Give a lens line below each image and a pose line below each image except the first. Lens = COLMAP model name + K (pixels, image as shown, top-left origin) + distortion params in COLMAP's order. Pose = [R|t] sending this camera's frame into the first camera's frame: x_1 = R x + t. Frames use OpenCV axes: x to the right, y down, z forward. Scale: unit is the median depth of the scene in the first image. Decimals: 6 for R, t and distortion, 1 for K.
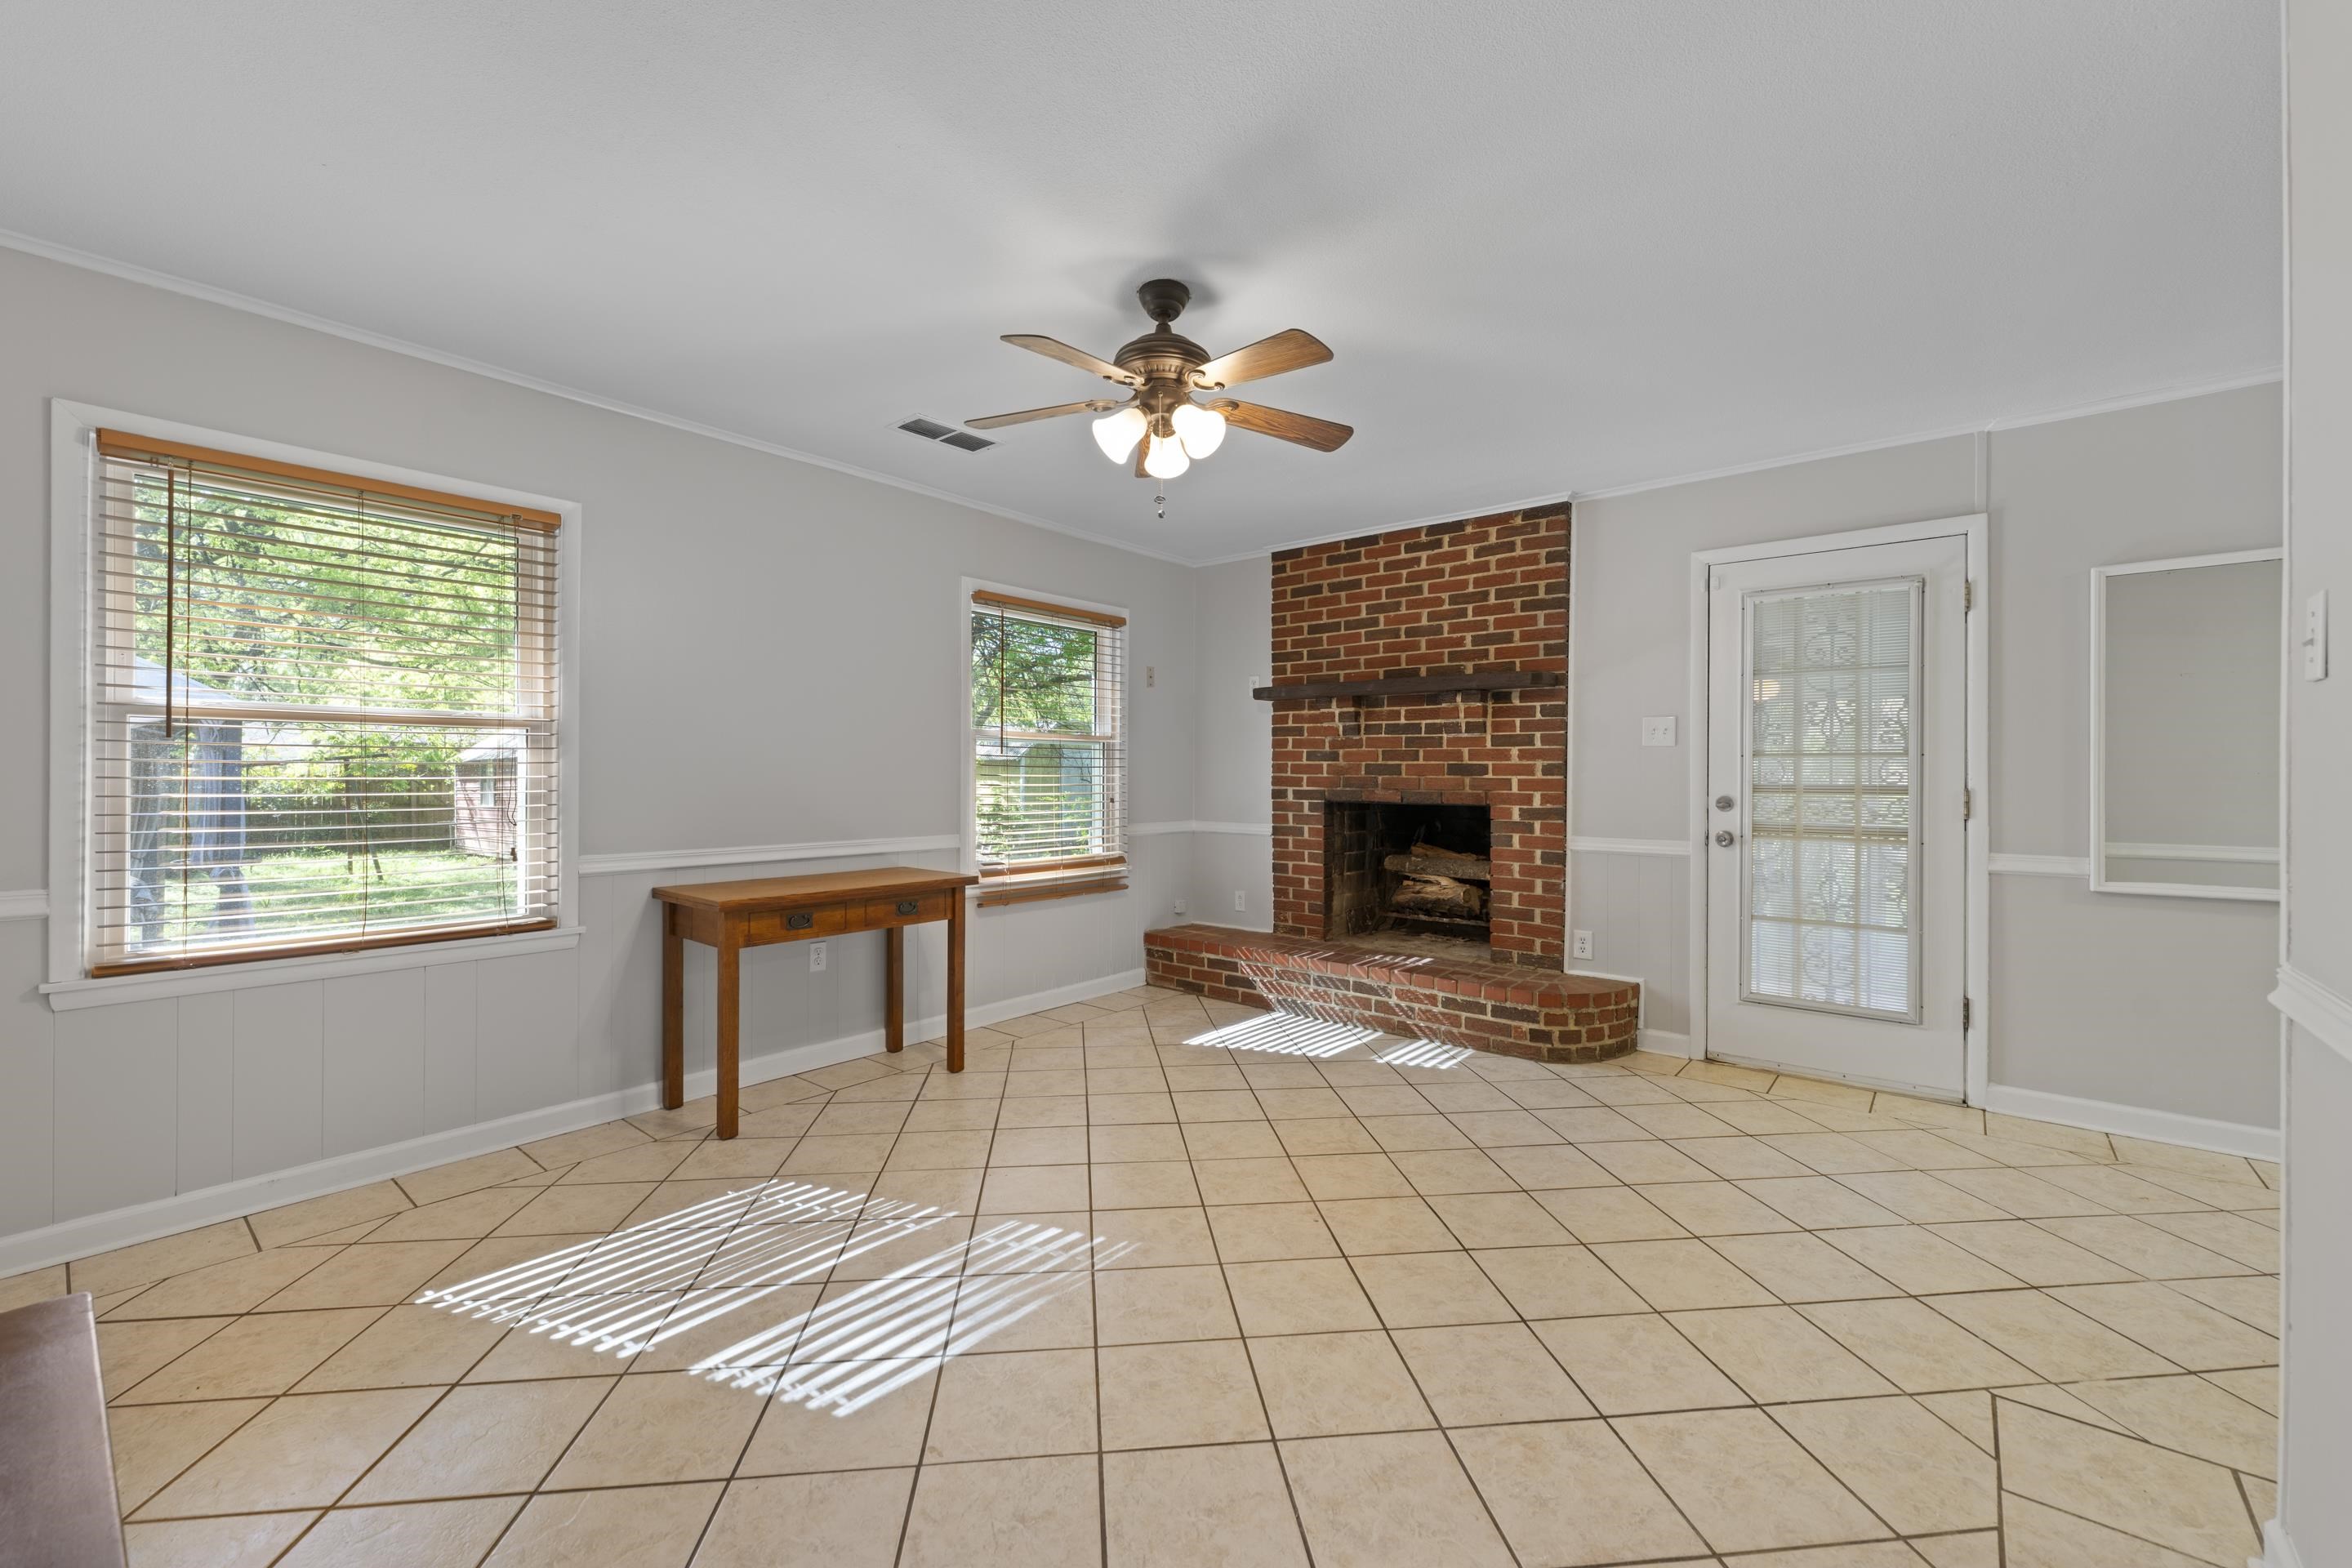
lens RADIAL K [[941.2, 0, 1174.6], [0, 941.2, 773.2], [0, 0, 1]] dist [0.000983, -0.000618]
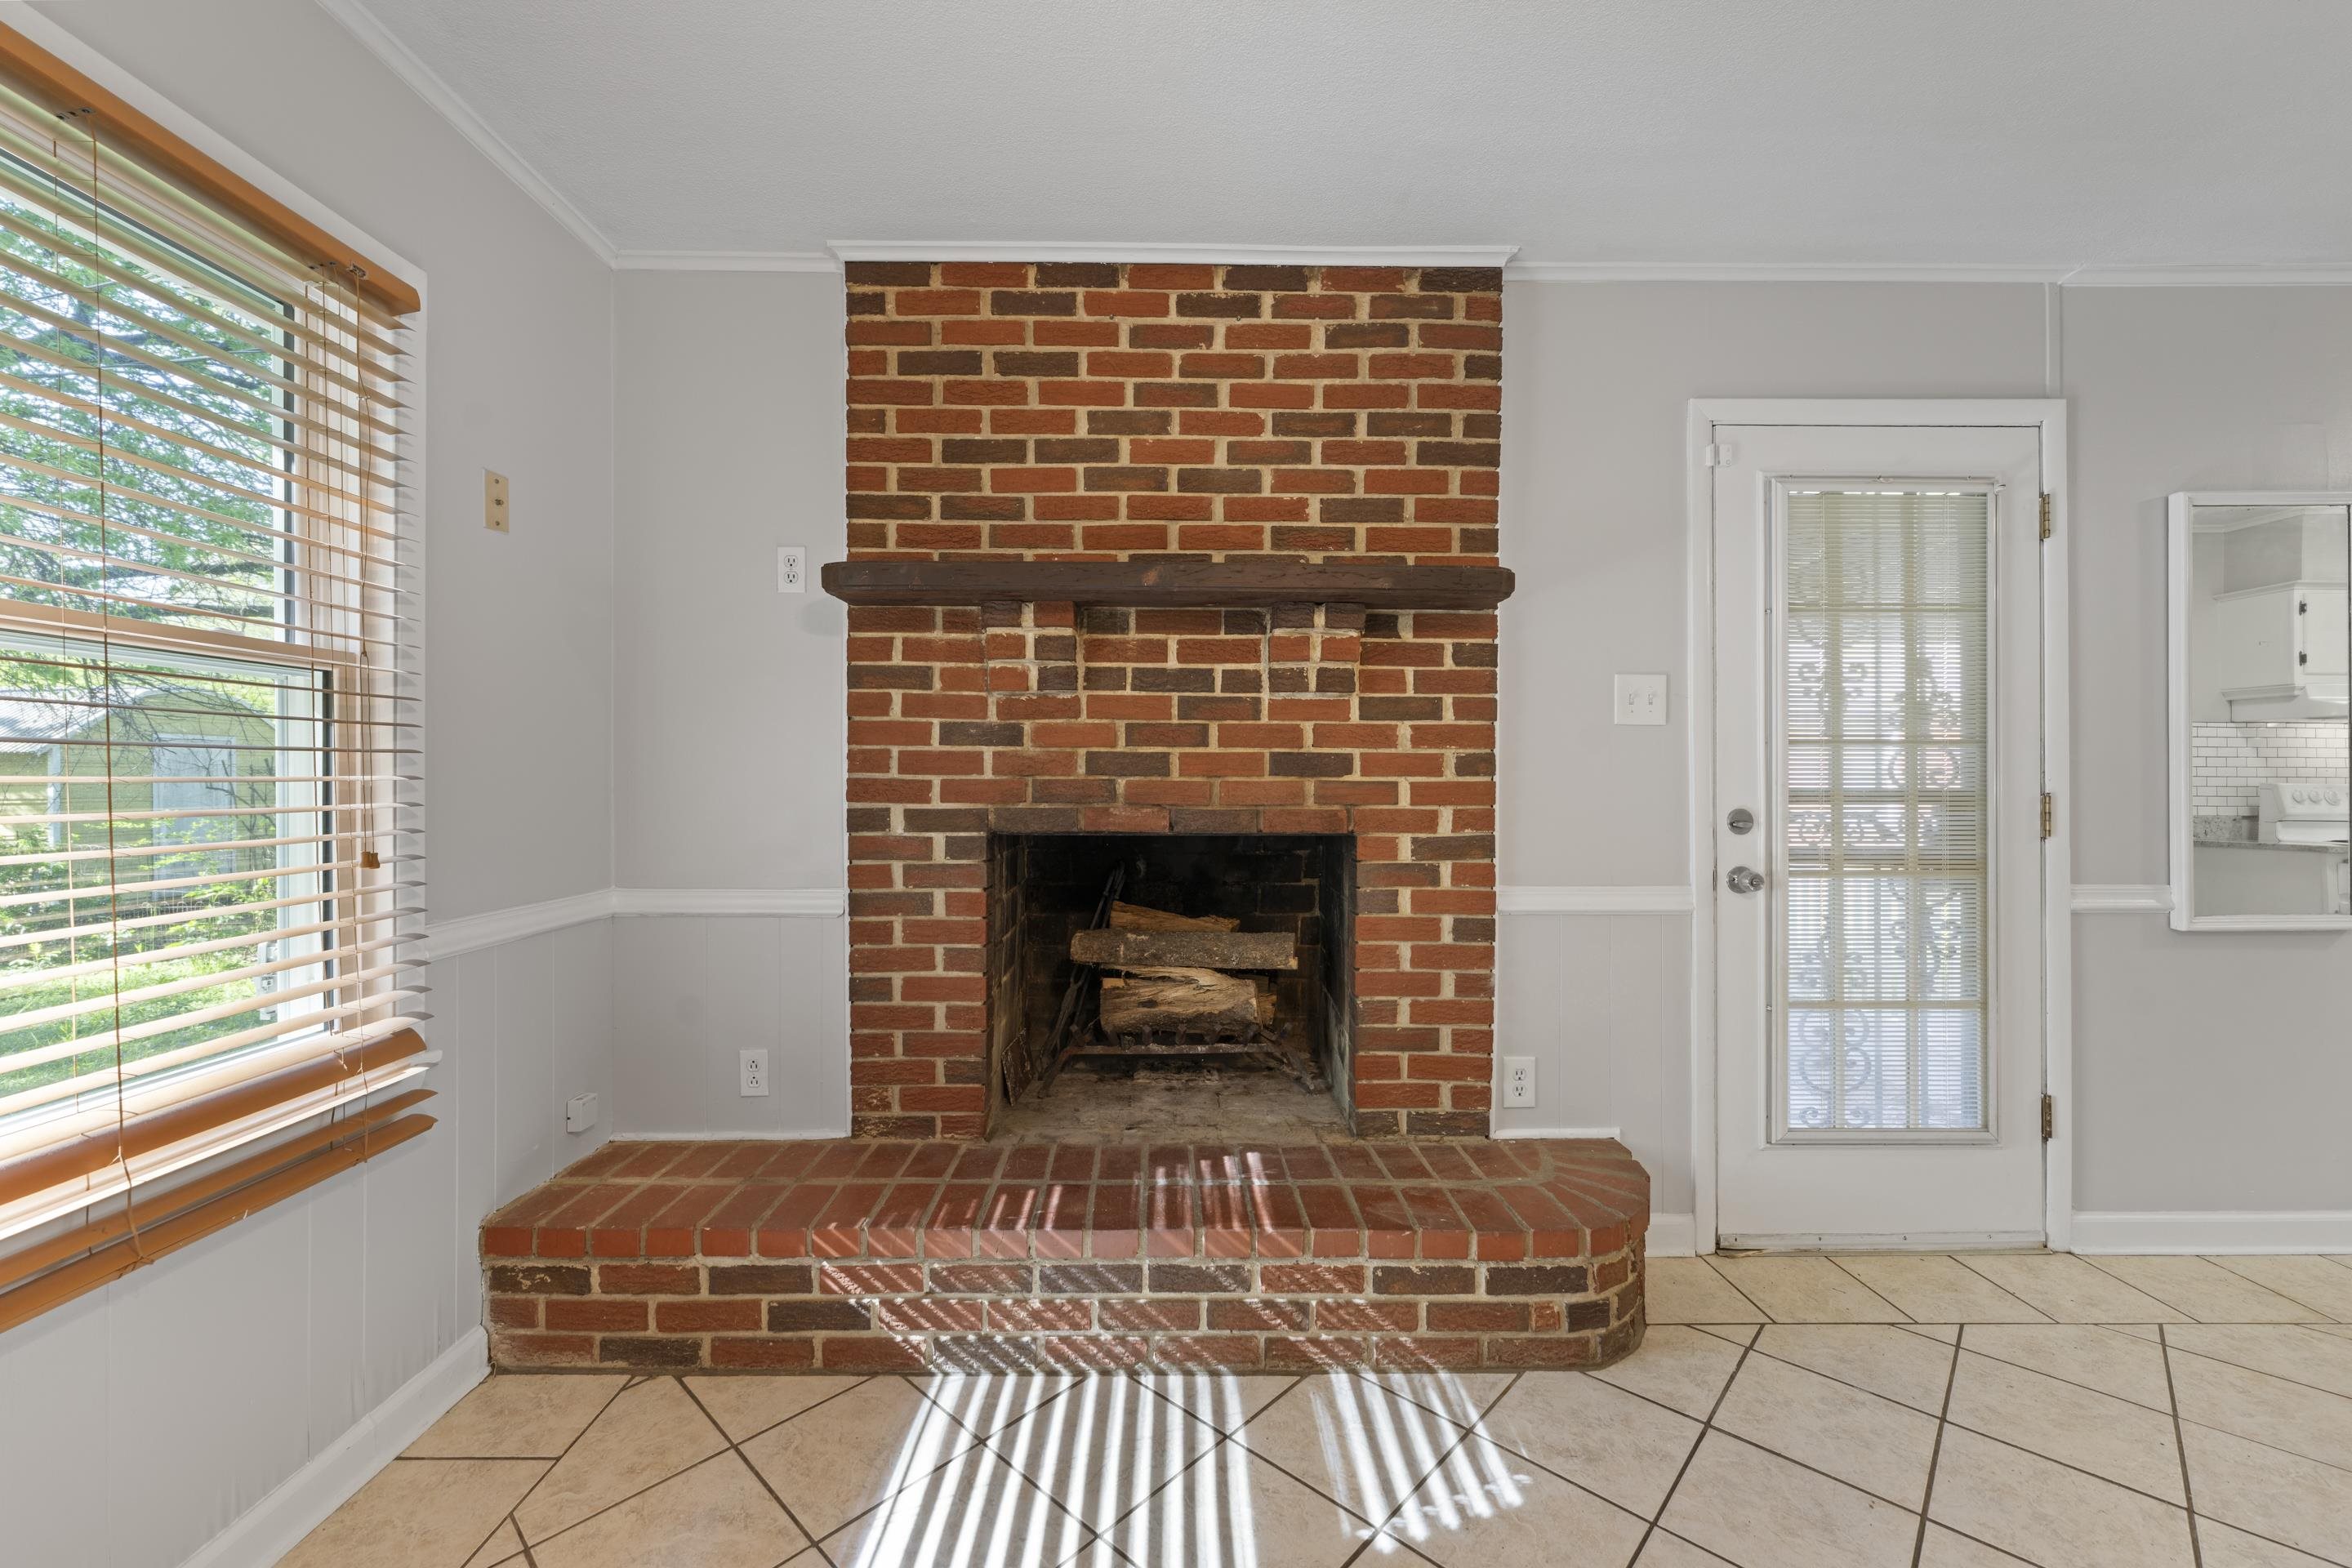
lens RADIAL K [[941.2, 0, 1181.6], [0, 941.2, 783.3], [0, 0, 1]] dist [0.000983, -0.000618]
pose [[0.762468, -0.005382, 0.647003, -0.071646], [0.000968, 0.999974, 0.007177, 0.002597], [-0.647025, -0.004846, 0.762454, 0.682127]]
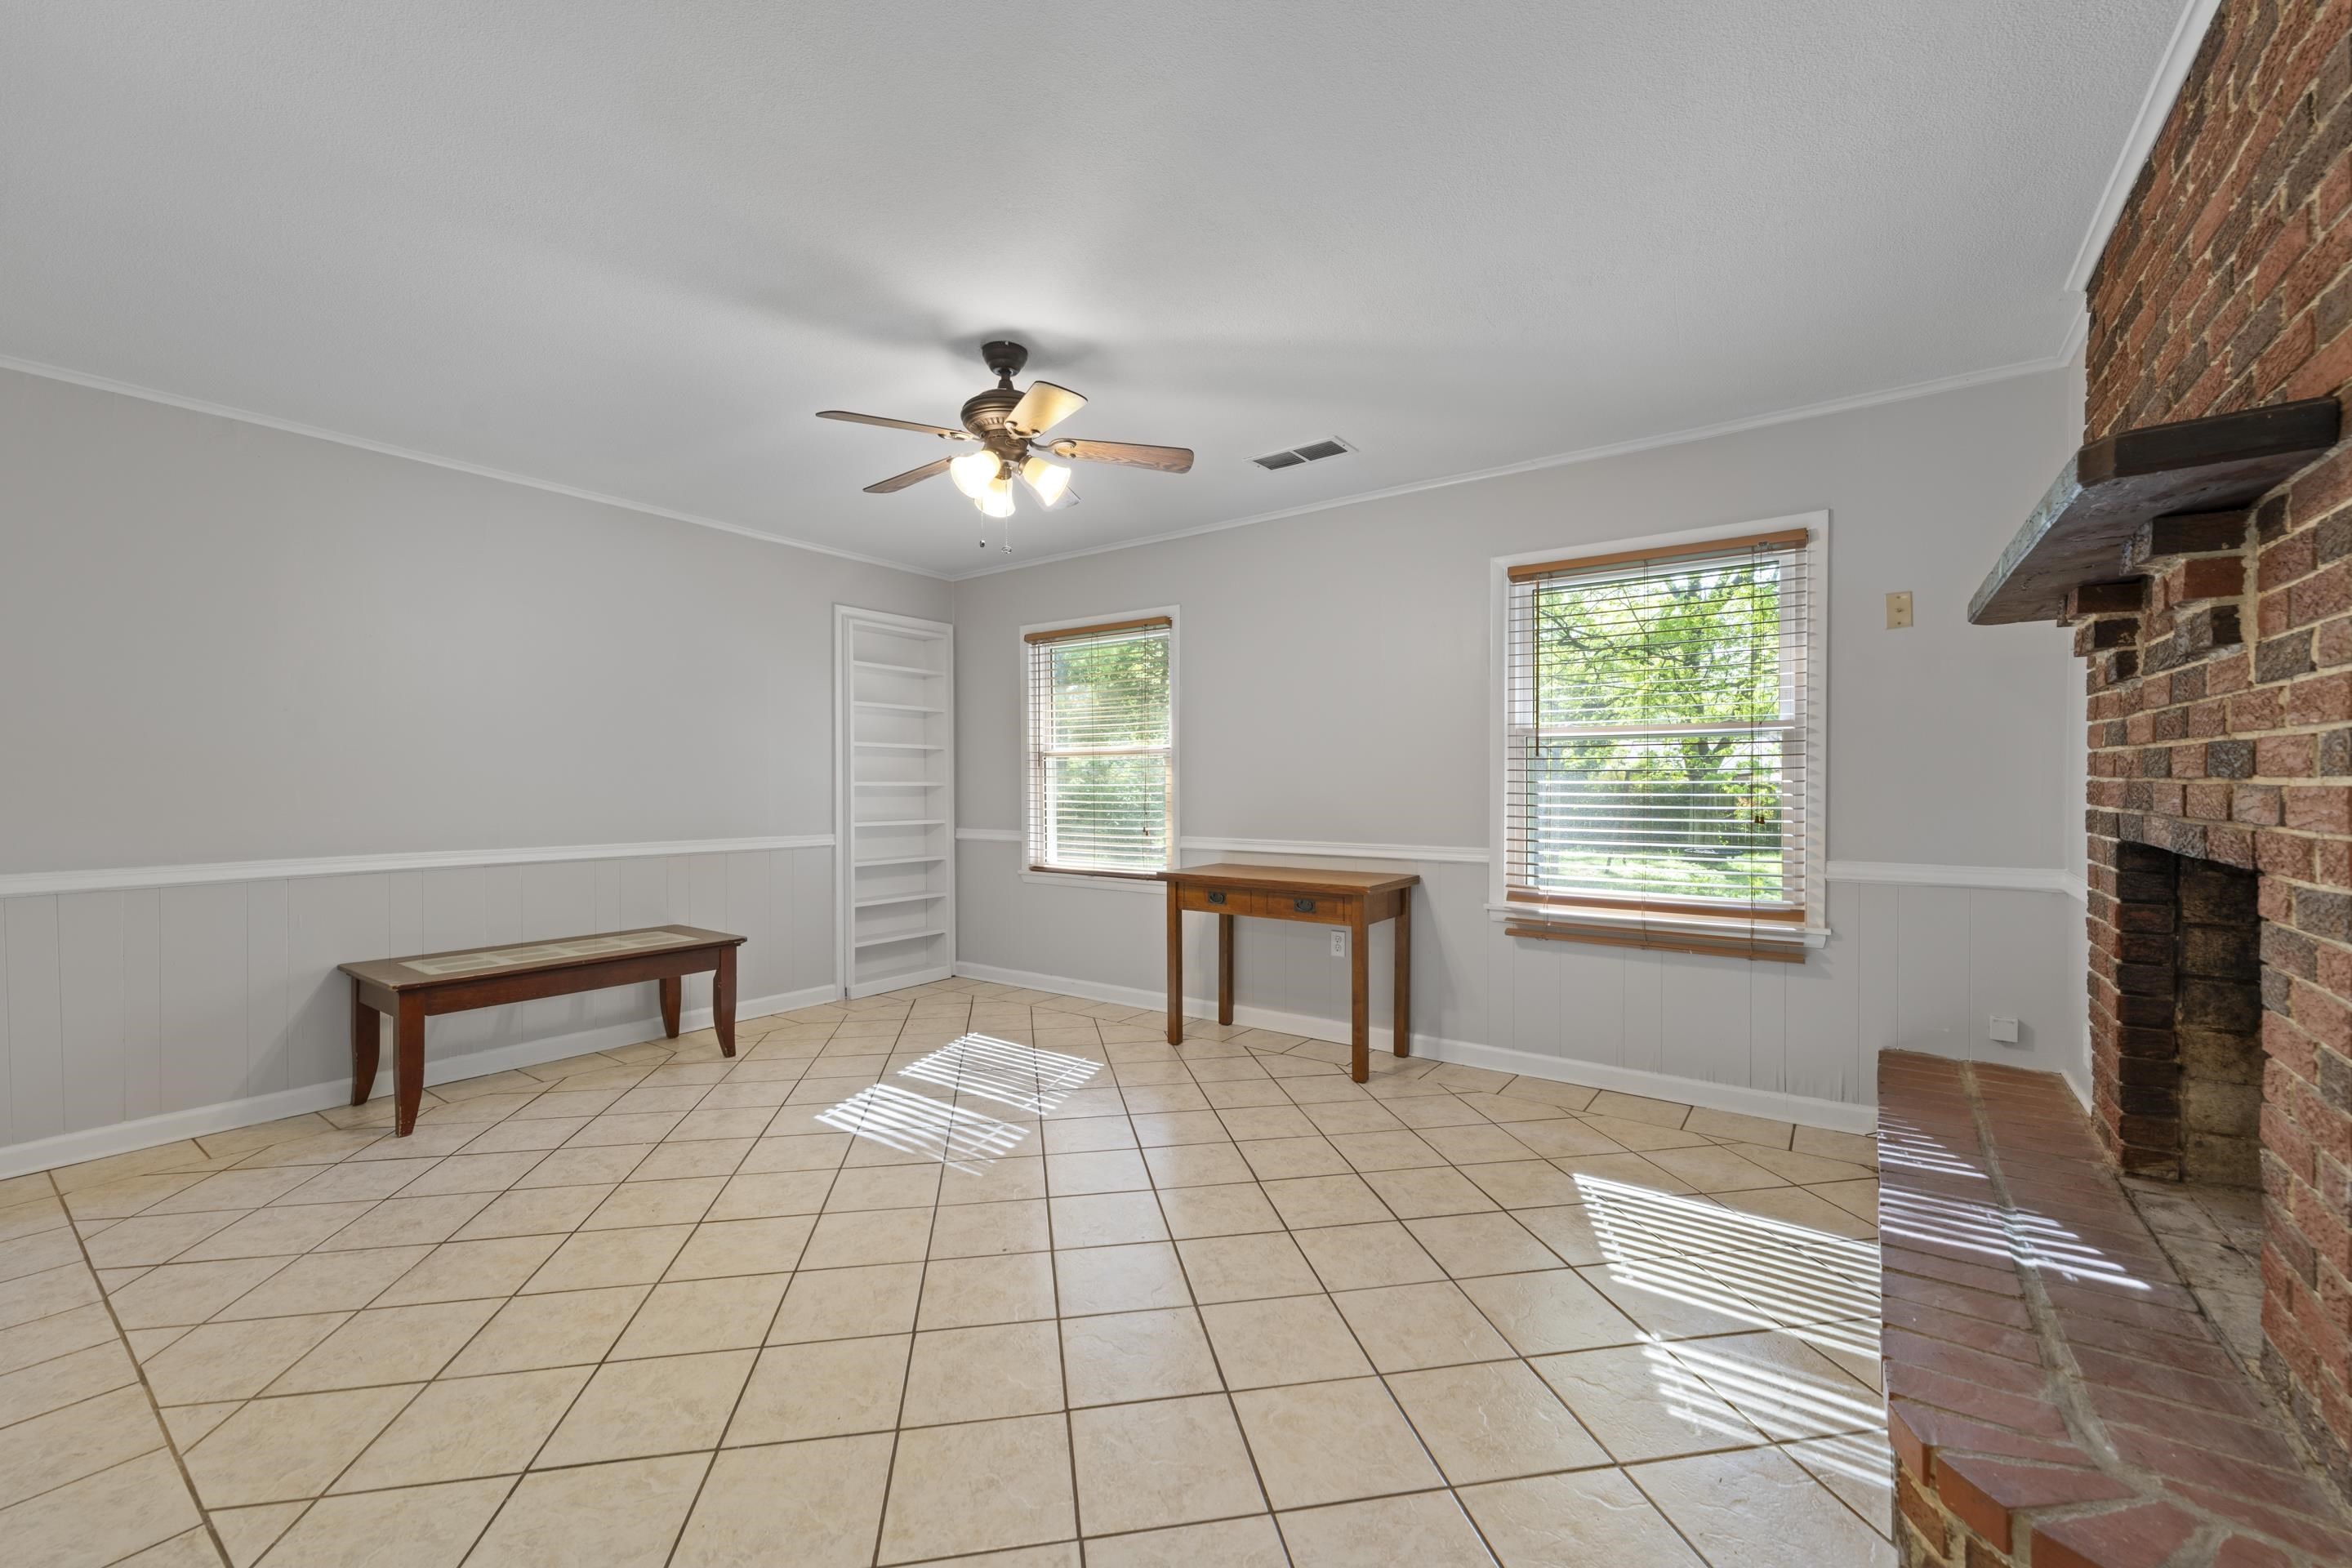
lens RADIAL K [[941.2, 0, 1176.4], [0, 941.2, 787.4], [0, 0, 1]] dist [0.000983, -0.000618]
pose [[0.068352, 0.001987, -0.997659, 0.631568], [0.003958, 0.999990, 0.002263, 0.004217], [0.997653, -0.004103, 0.068344, 0.631502]]
